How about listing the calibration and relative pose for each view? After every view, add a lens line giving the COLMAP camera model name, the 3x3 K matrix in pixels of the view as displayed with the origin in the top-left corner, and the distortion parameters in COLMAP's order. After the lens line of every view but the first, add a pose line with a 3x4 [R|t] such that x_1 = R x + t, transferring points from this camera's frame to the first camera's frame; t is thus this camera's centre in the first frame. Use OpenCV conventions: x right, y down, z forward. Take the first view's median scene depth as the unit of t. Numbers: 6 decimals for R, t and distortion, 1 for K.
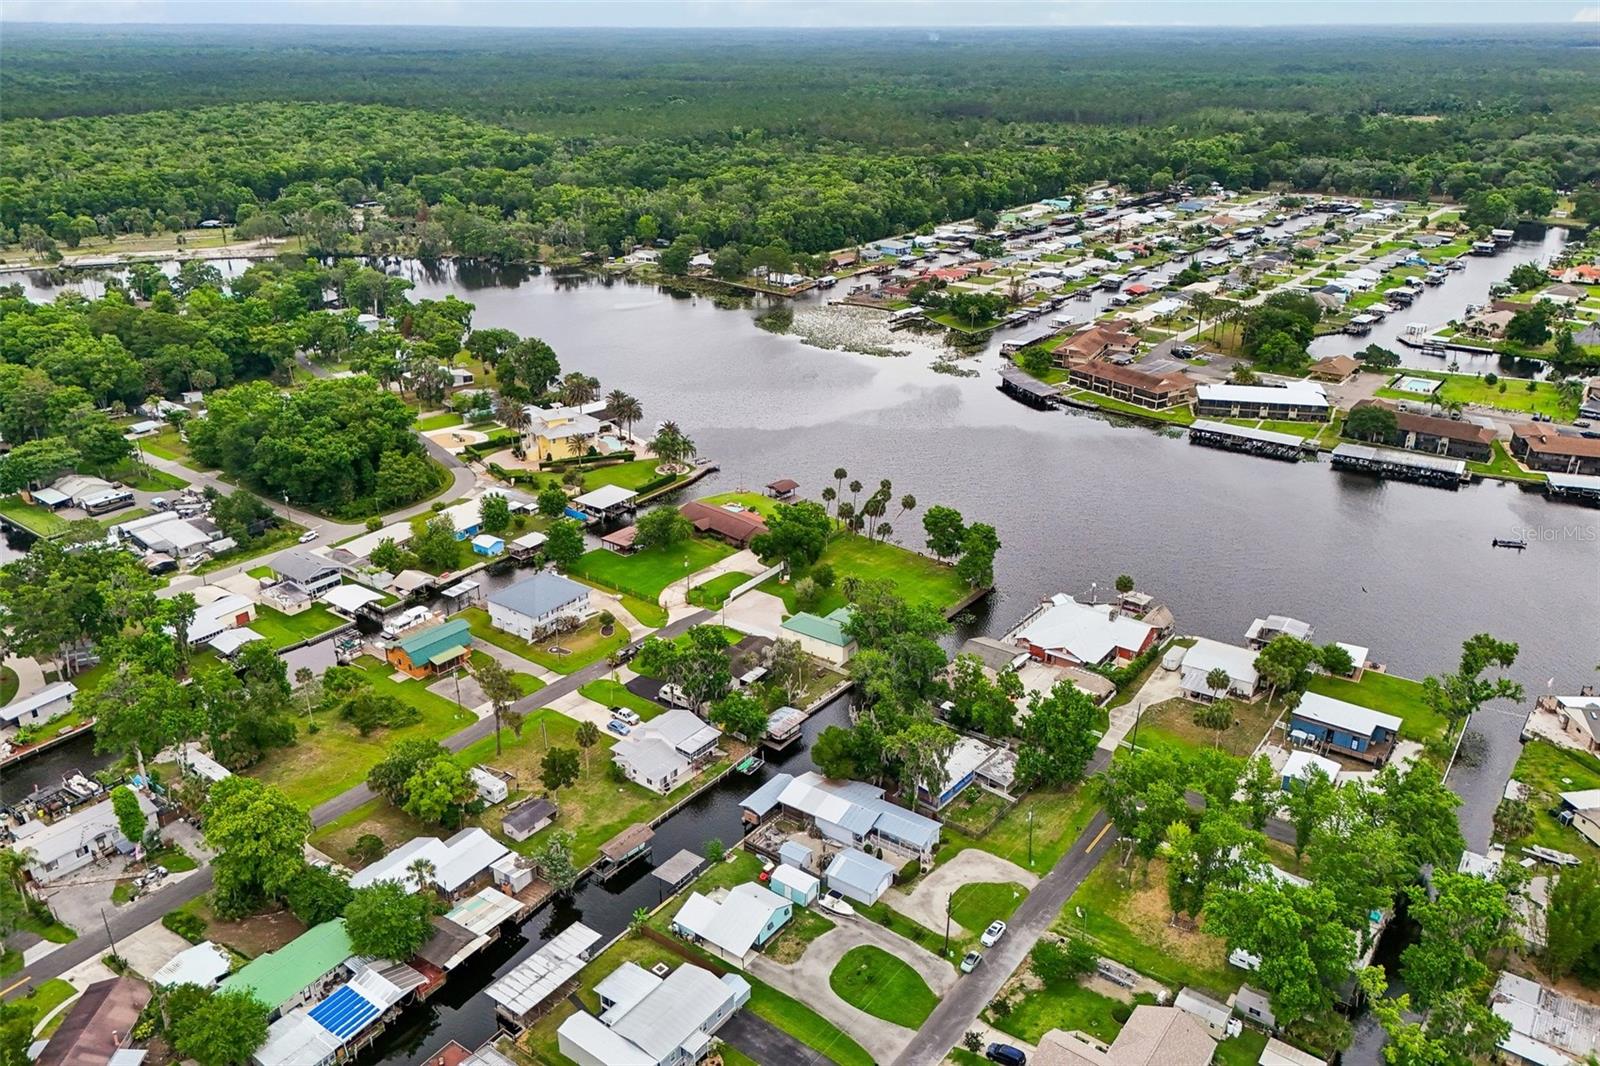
lens RADIAL K [[1200.1, 0, 800.0], [0, 1200.1, 533.0], [0, 0, 1]] dist [0.099433, -0.112076]
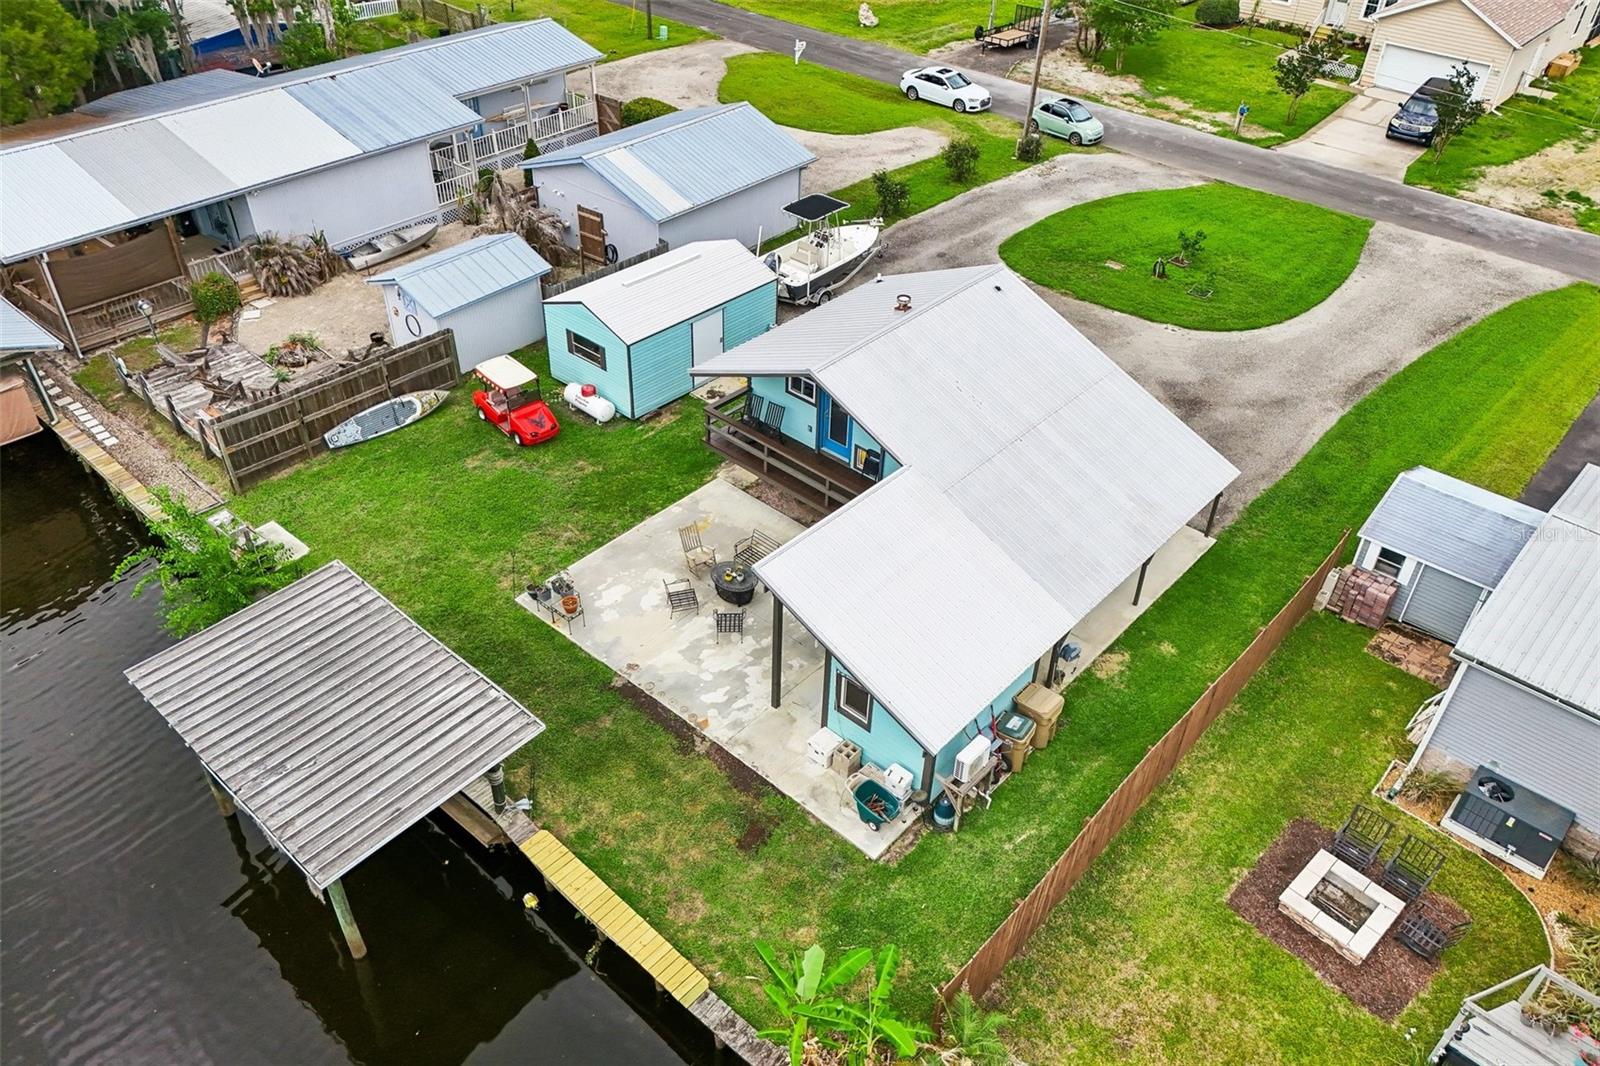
lens RADIAL K [[1175.1, 0, 803.0], [0, 1175.1, 529.8], [0, 0, 1]] dist [0.074736, -0.070425]
pose [[0.090763, -0.603238, 0.792380, -0.155384], [0.360811, 0.761525, 0.538419, 0.183907], [-0.928212, 0.237031, 0.286773, 0.785329]]
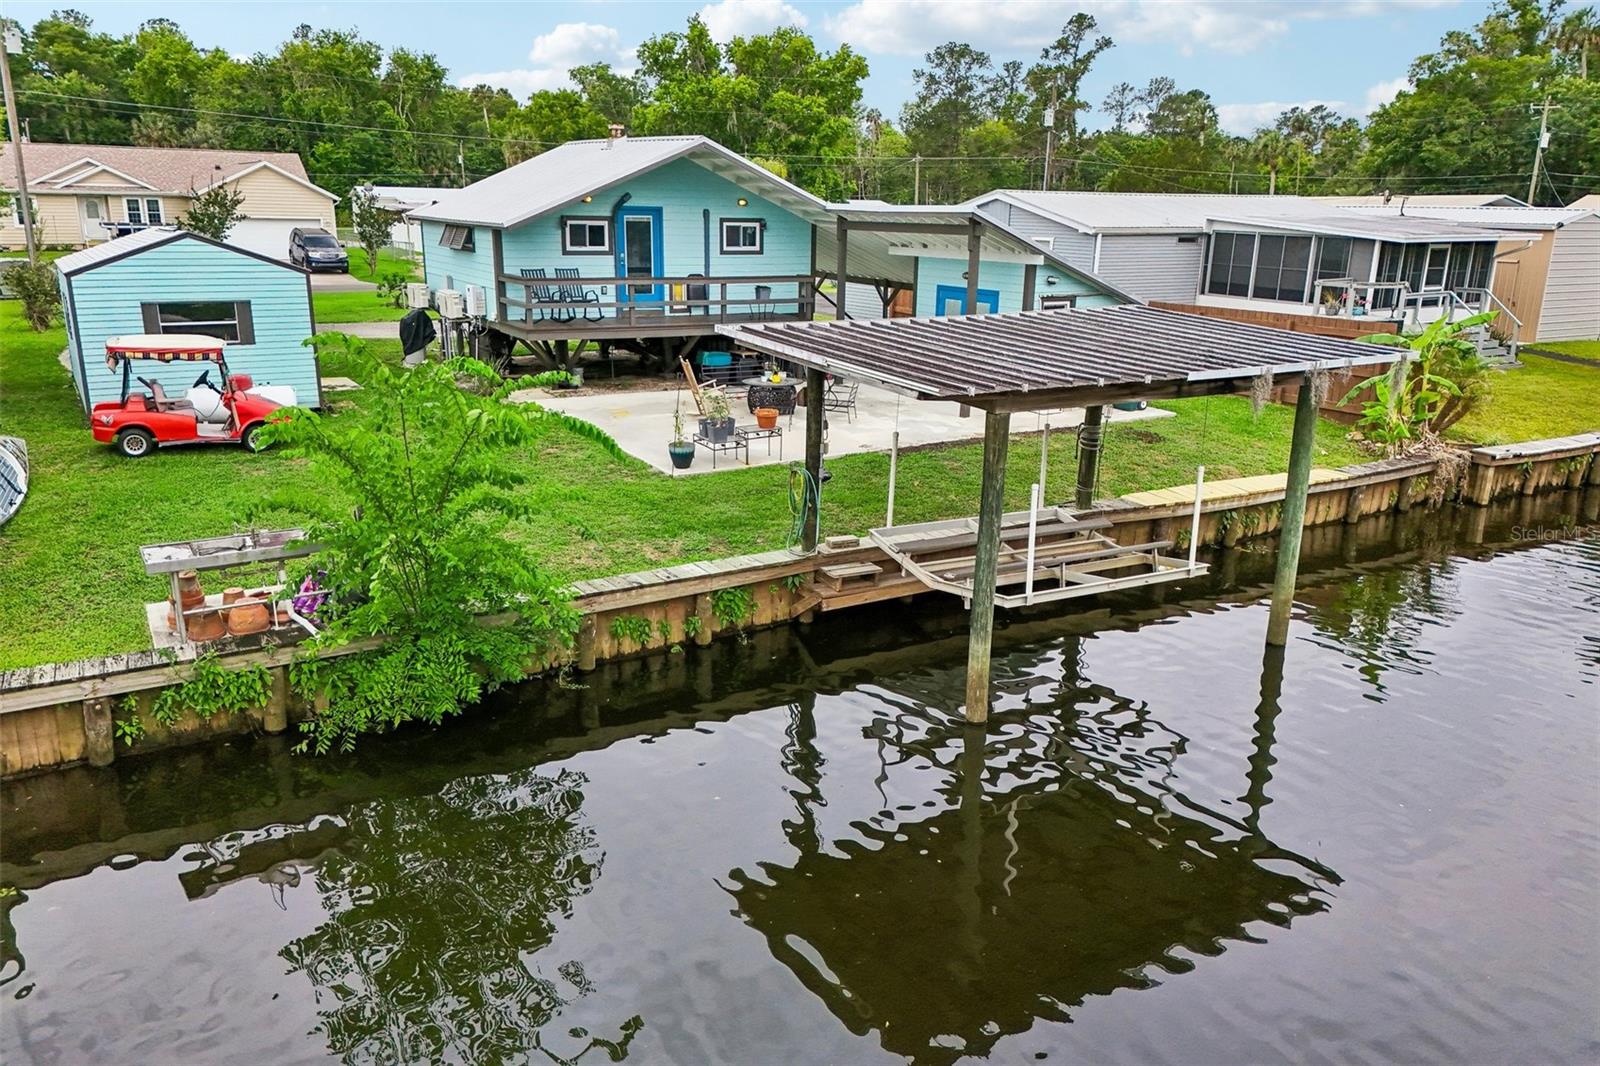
lens RADIAL K [[1176.6, 0, 801.8], [0, 1176.6, 531.5], [0, 0, 1]] dist [0.059620, -0.047343]
pose [[-0.925438, -0.117161, 0.360330, -0.097510], [0.132308, 0.791206, 0.597066, 0.203375], [-0.355048, 0.600222, -0.716711, 0.915333]]
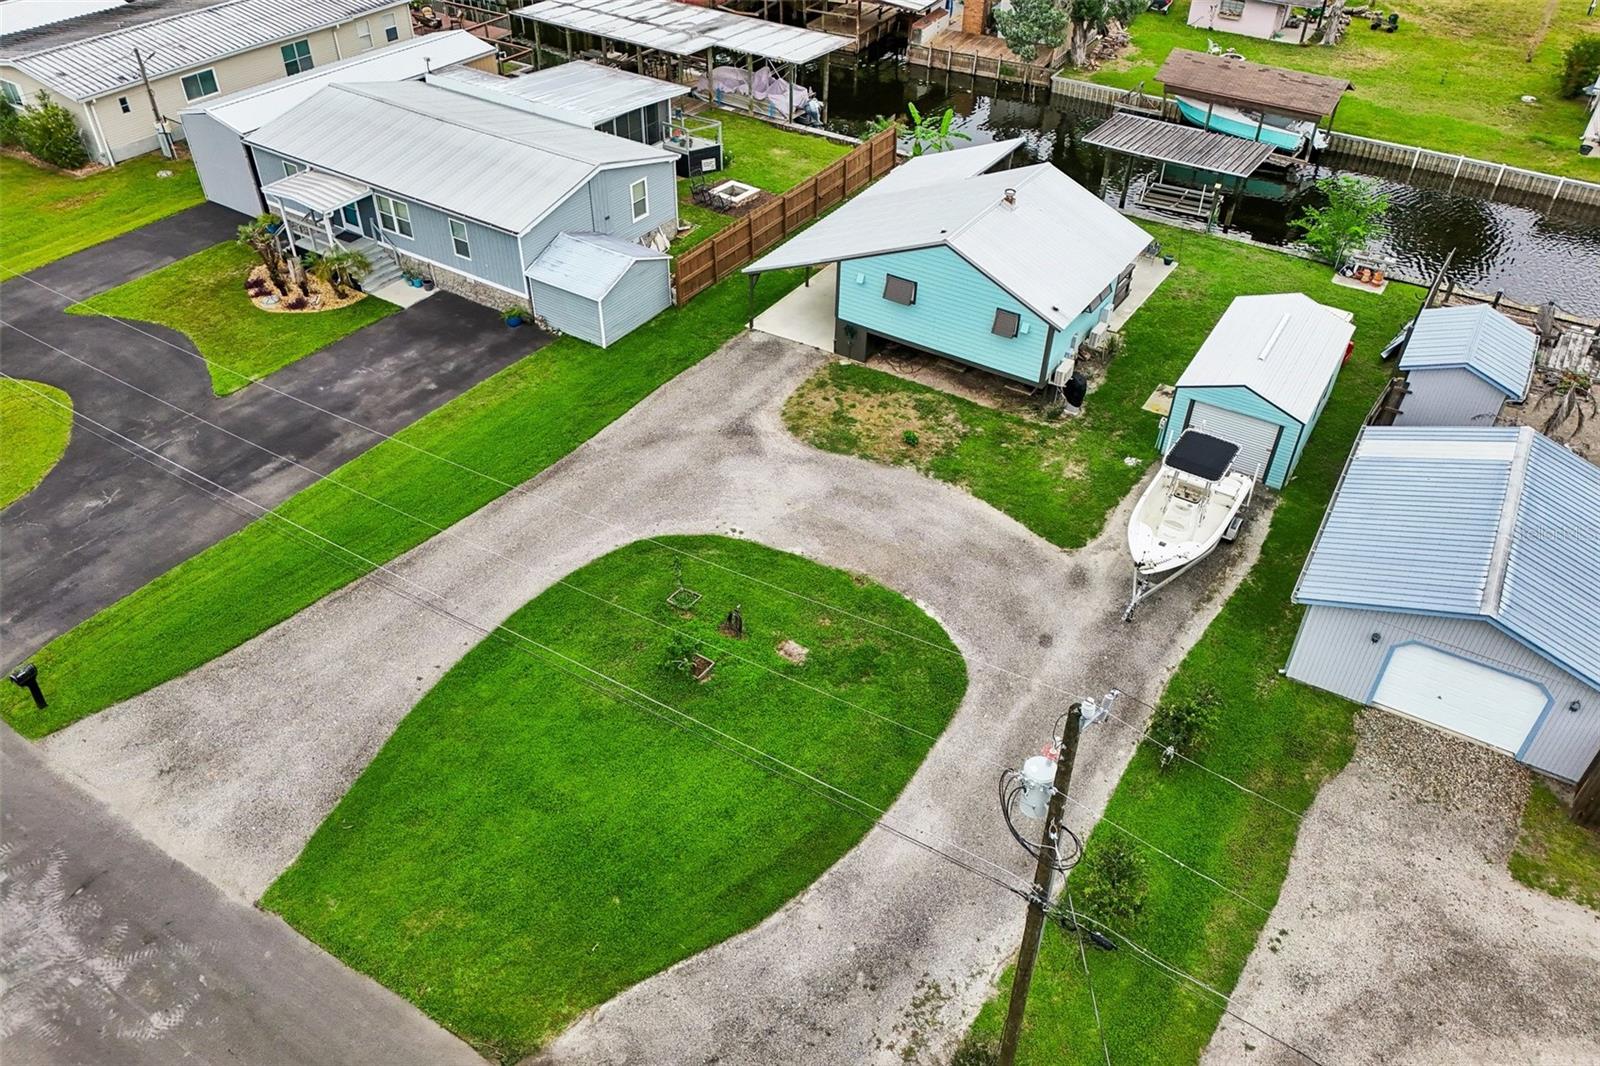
lens RADIAL K [[1175.1, 0, 803.0], [0, 1175.1, 529.8], [0, 0, 1]] dist [0.074736, -0.070425]
pose [[0.071259, 0.624003, -0.778166, 0.139902], [-0.406054, 0.730728, 0.548778, 0.193093], [0.911067, 0.276872, 0.305450, 0.738070]]
